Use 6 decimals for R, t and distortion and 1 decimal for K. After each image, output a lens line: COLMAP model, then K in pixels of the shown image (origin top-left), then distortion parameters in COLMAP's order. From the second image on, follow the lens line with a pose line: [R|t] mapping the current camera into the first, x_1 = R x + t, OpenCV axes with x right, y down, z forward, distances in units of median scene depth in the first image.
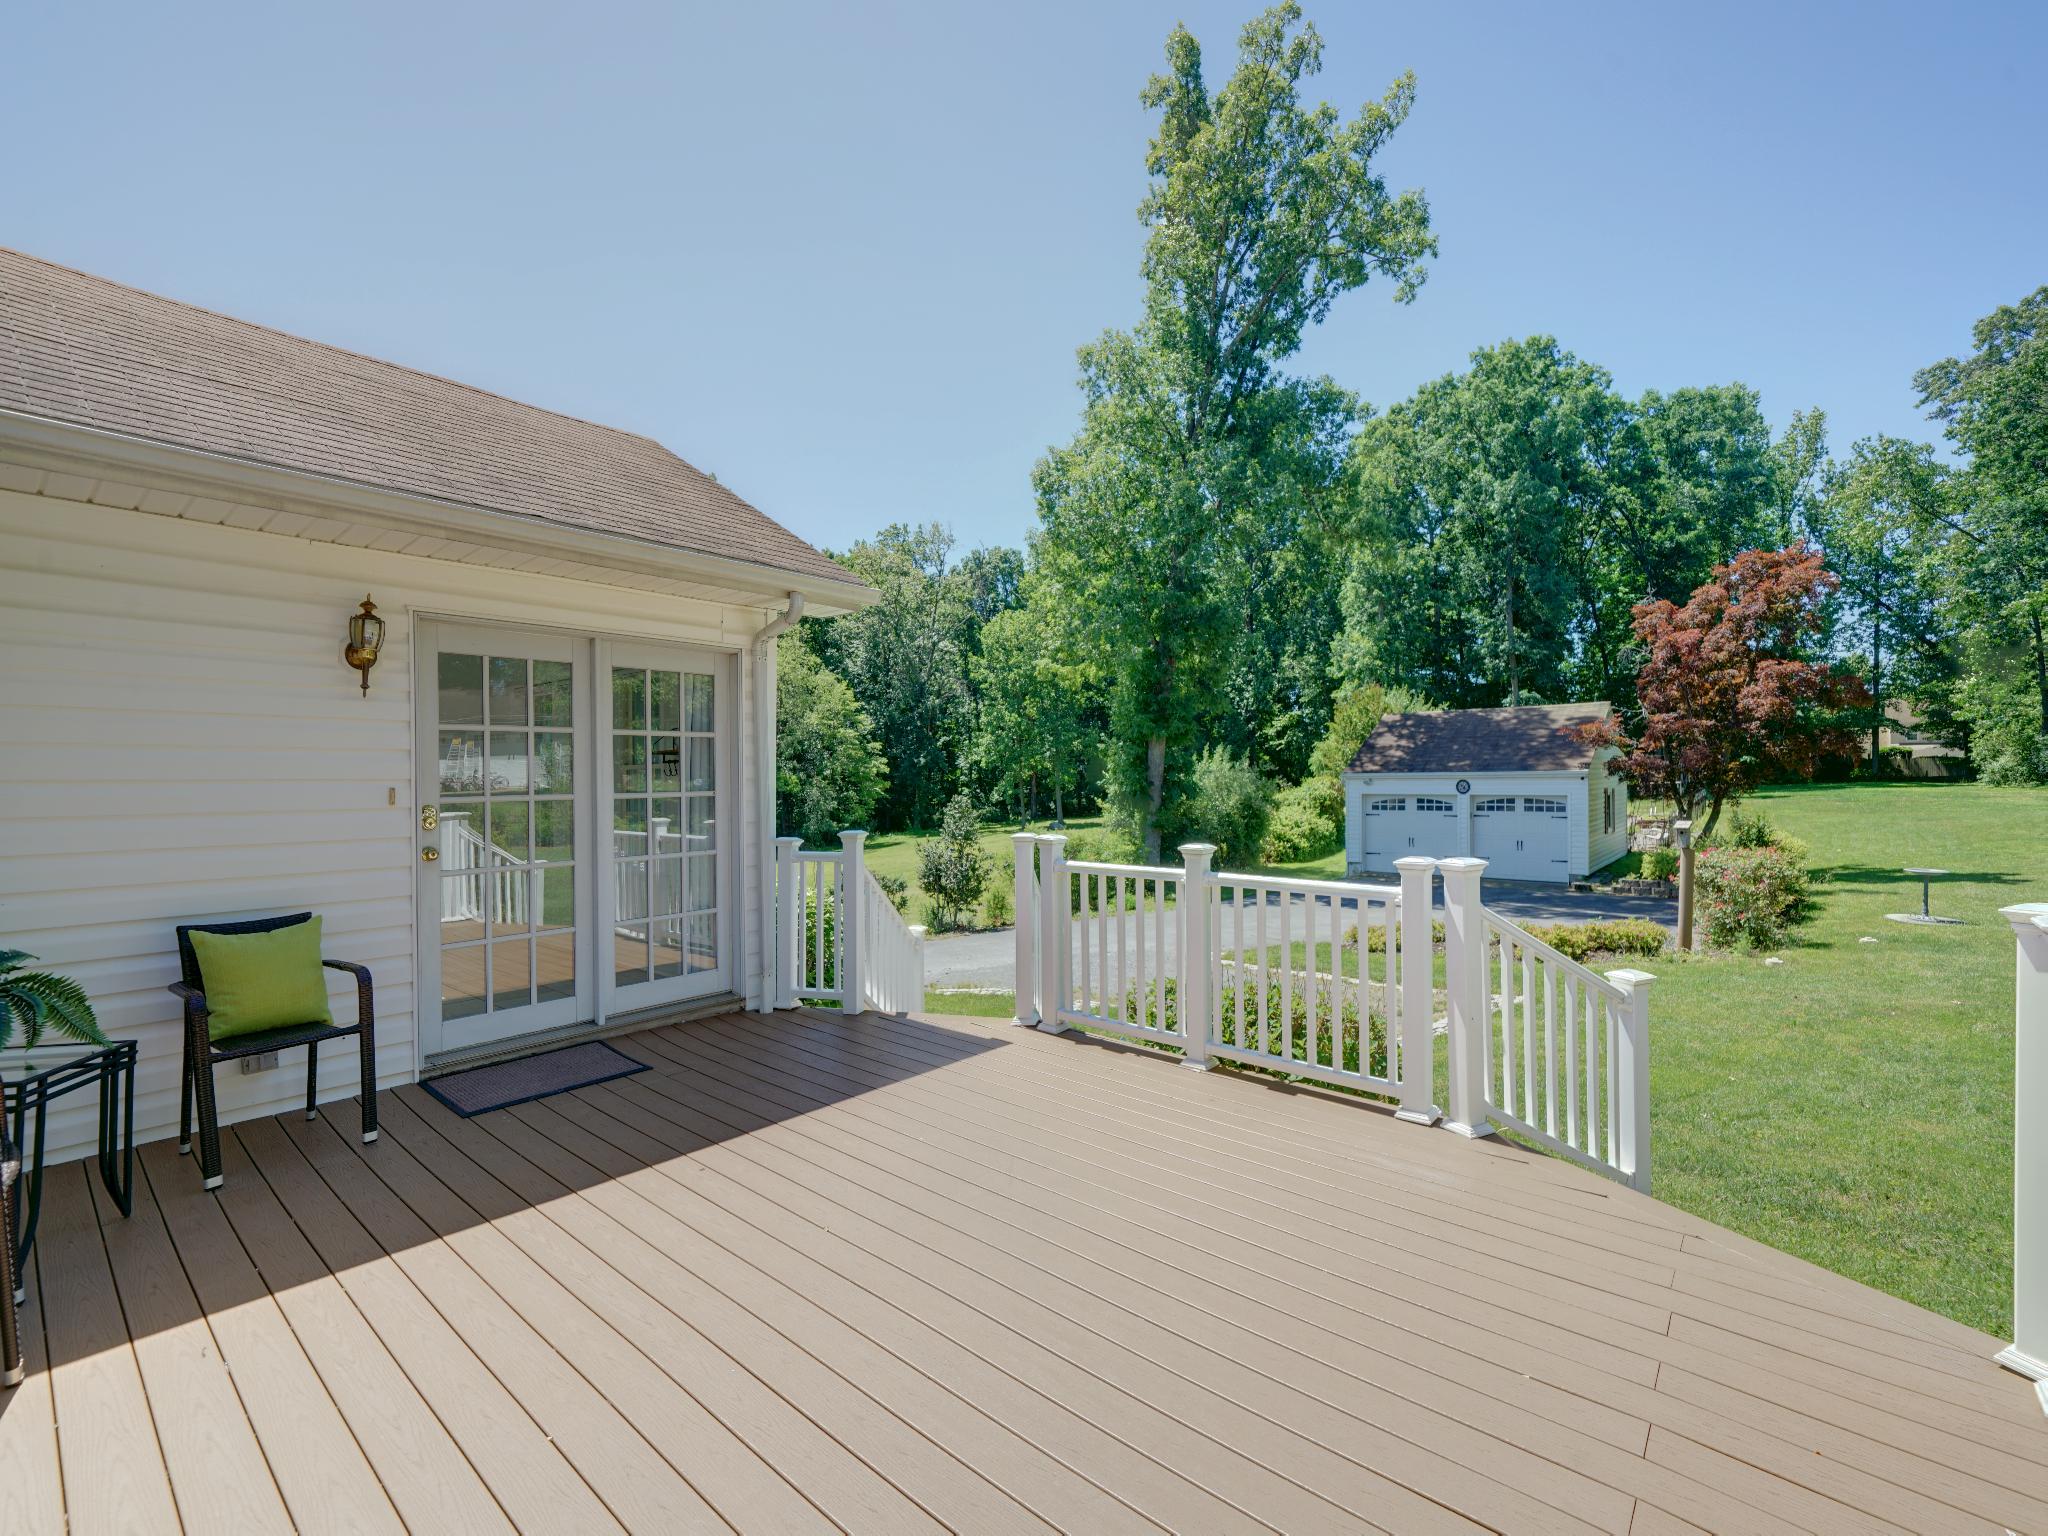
lens RADIAL K [[881.3, 0, 1028.5], [0, 881.3, 769.9], [0, 0, 1]] dist [0.003783, 0.000762]
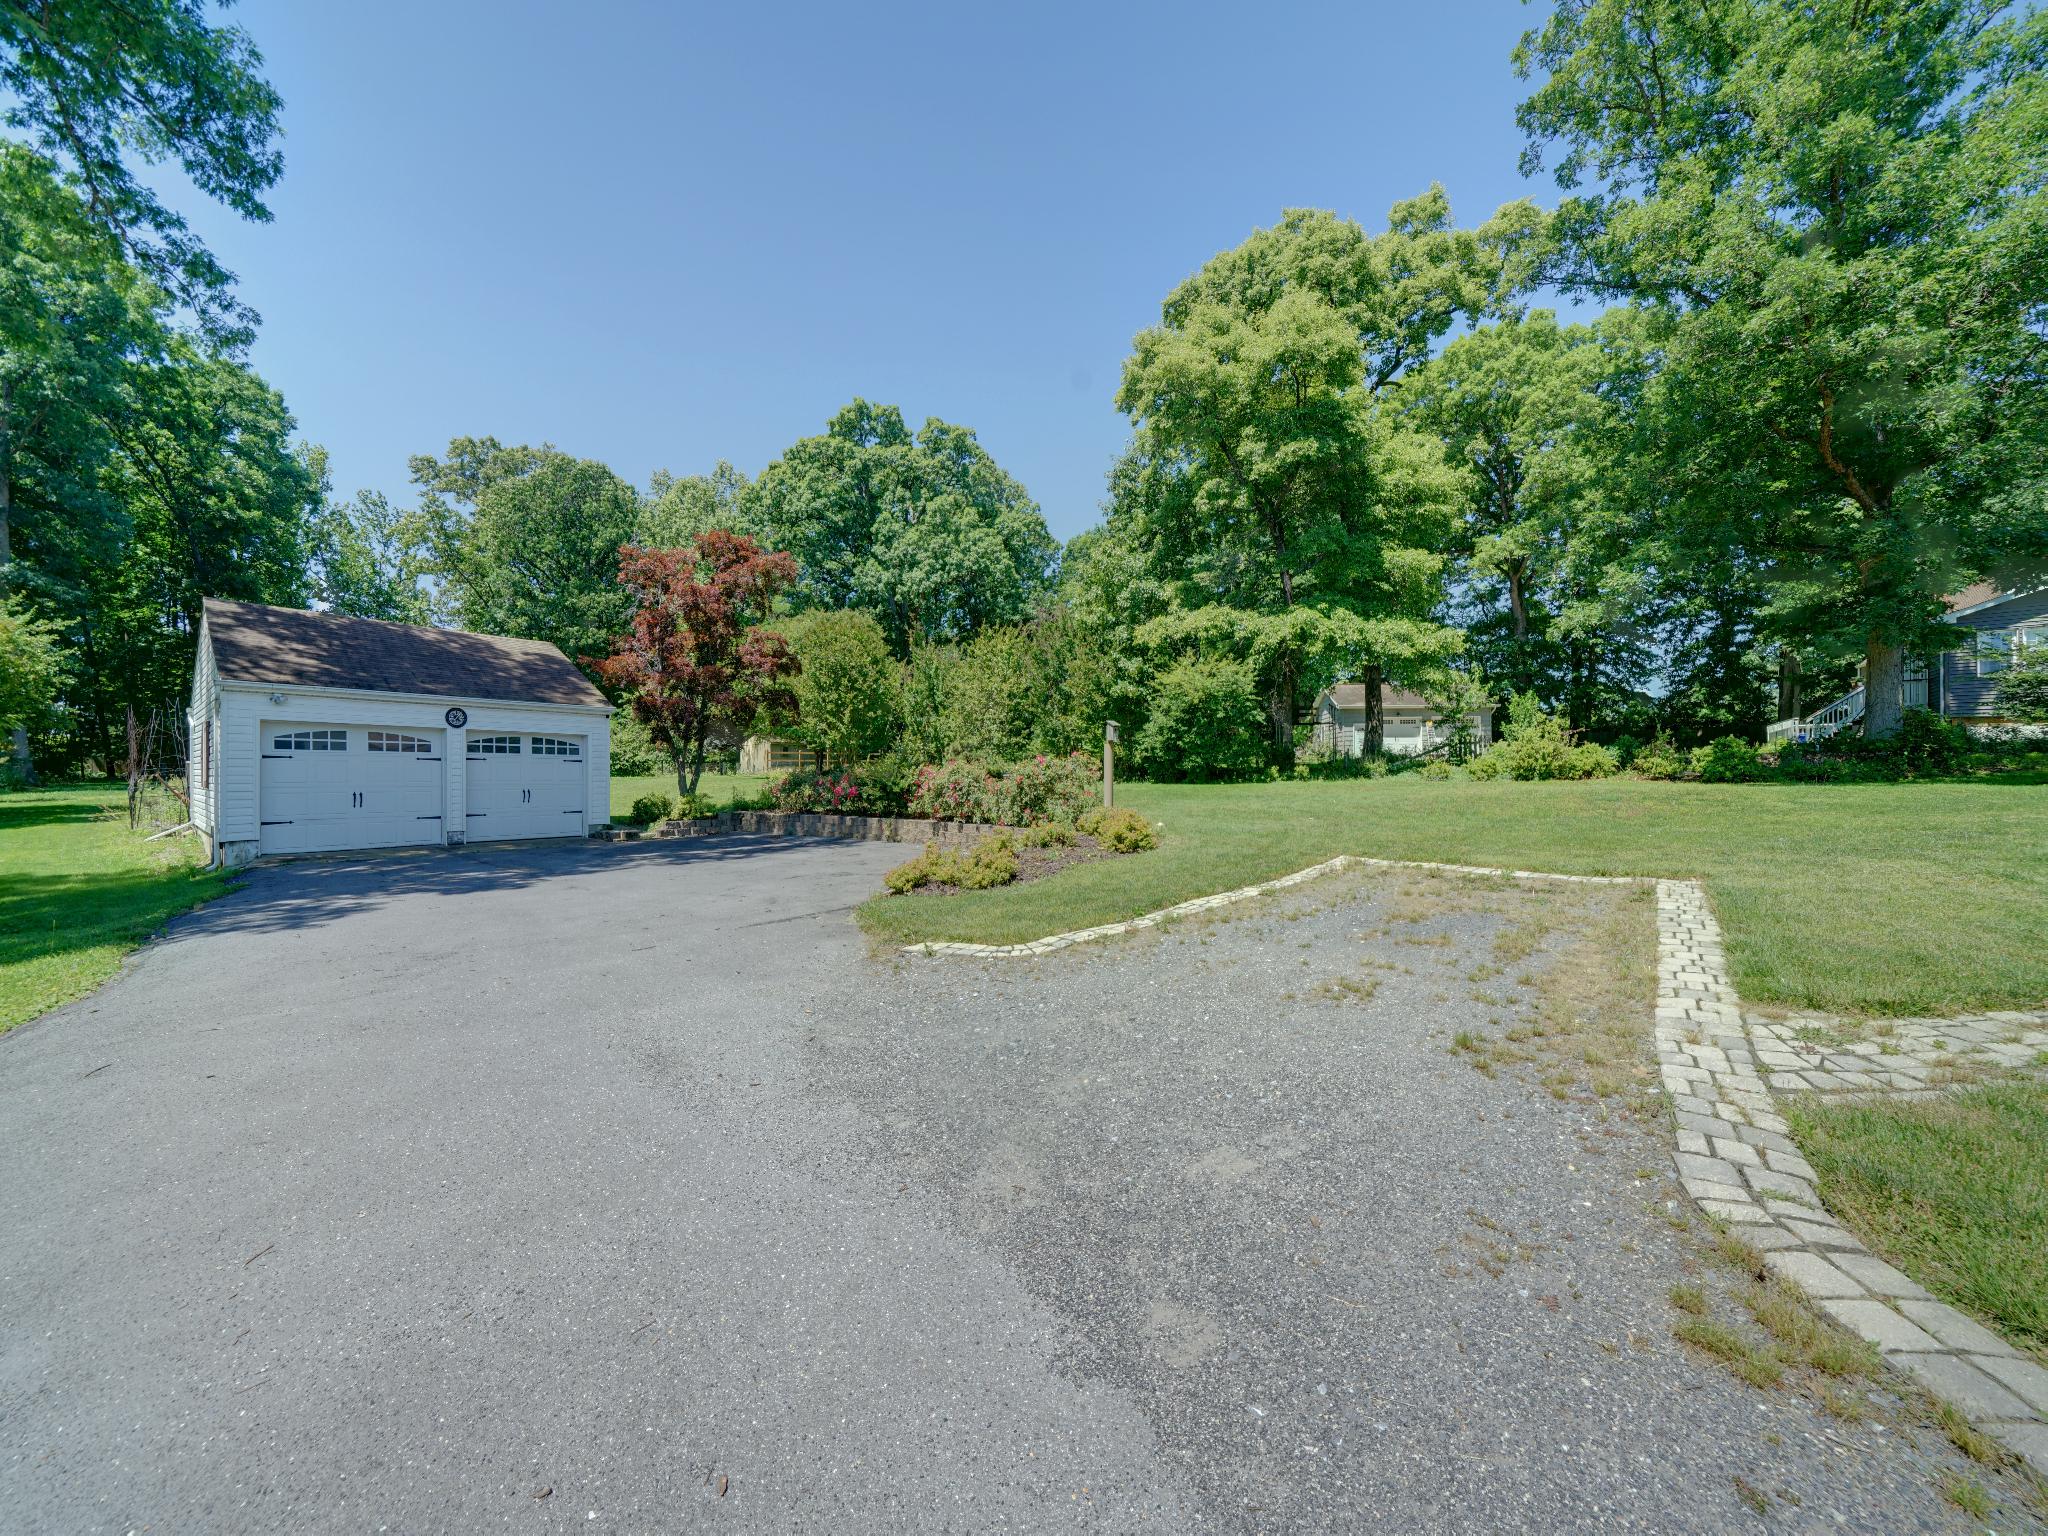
lens RADIAL K [[712.1, 0, 1017.7], [0, 712.1, 778.3], [0, 0, 1]] dist [-0.012211, 0.000877]
pose [[-0.018152, 0.007843, 0.999804, -0.085936], [-0.006785, 0.999945, -0.007967, 0.069755], [-0.999812, -0.006928, -0.018098, 0.557497]]
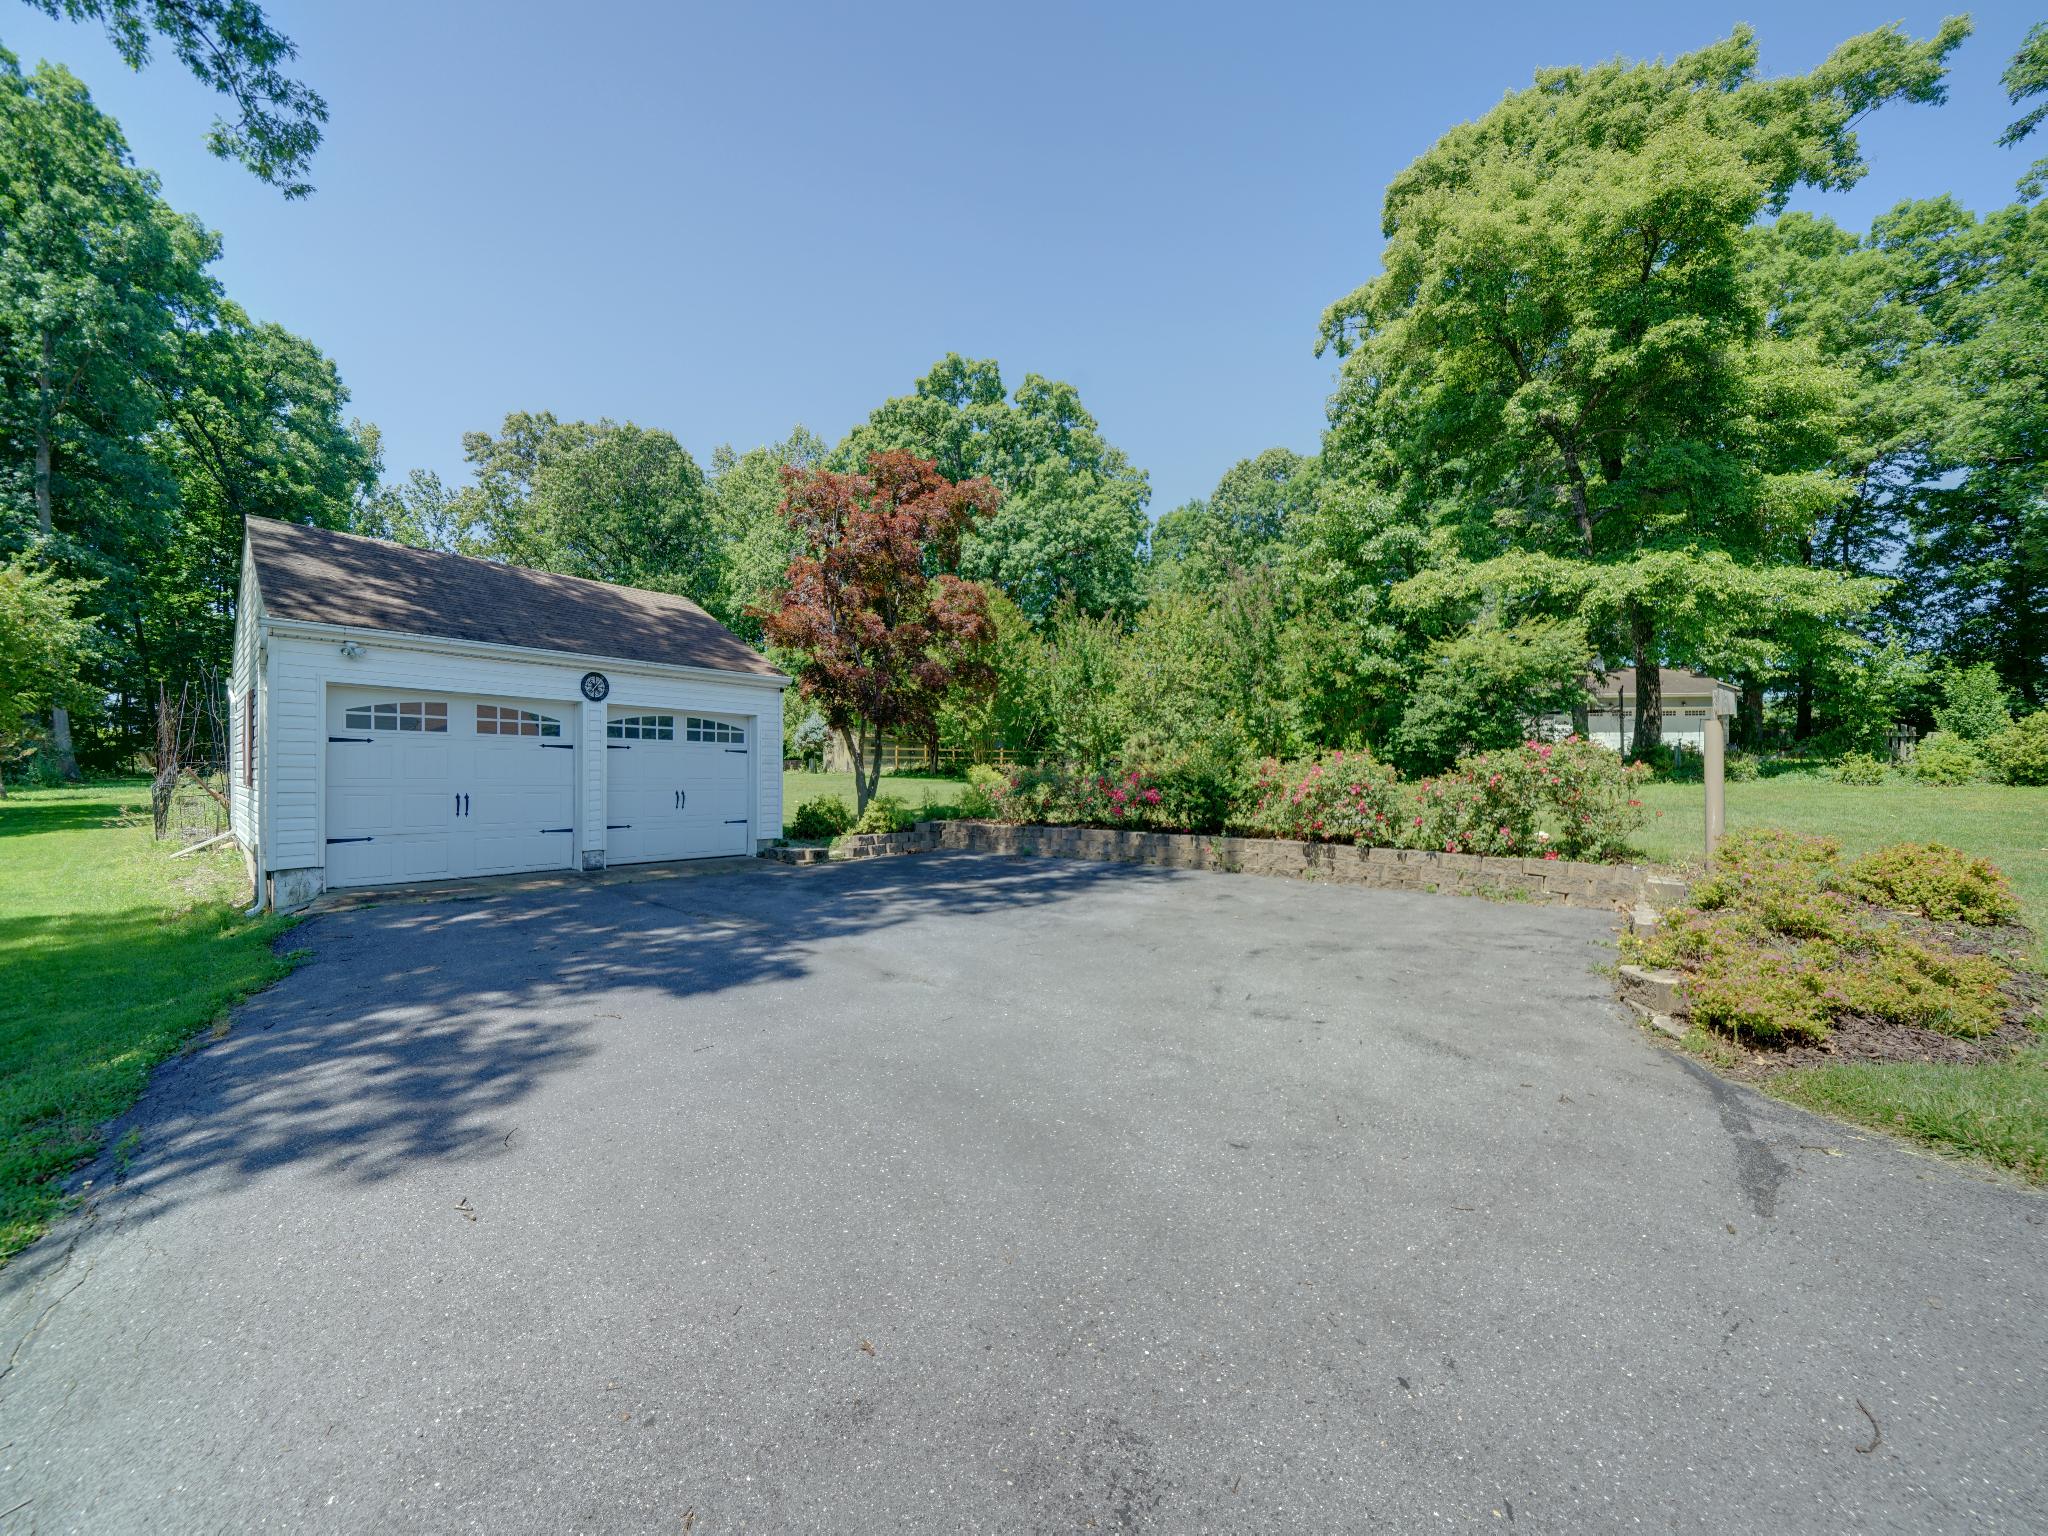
lens RADIAL K [[750.4, 0, 1033.8], [0, 750.4, 780.0], [0, 0, 1]] dist [-0.008025, 0.000544]
pose [[0.033639, 0.006232, 0.999415, 0.083464], [-0.012909, 0.999900, -0.005800, 0.070770], [-0.999351, -0.012706, 0.033716, 0.741287]]
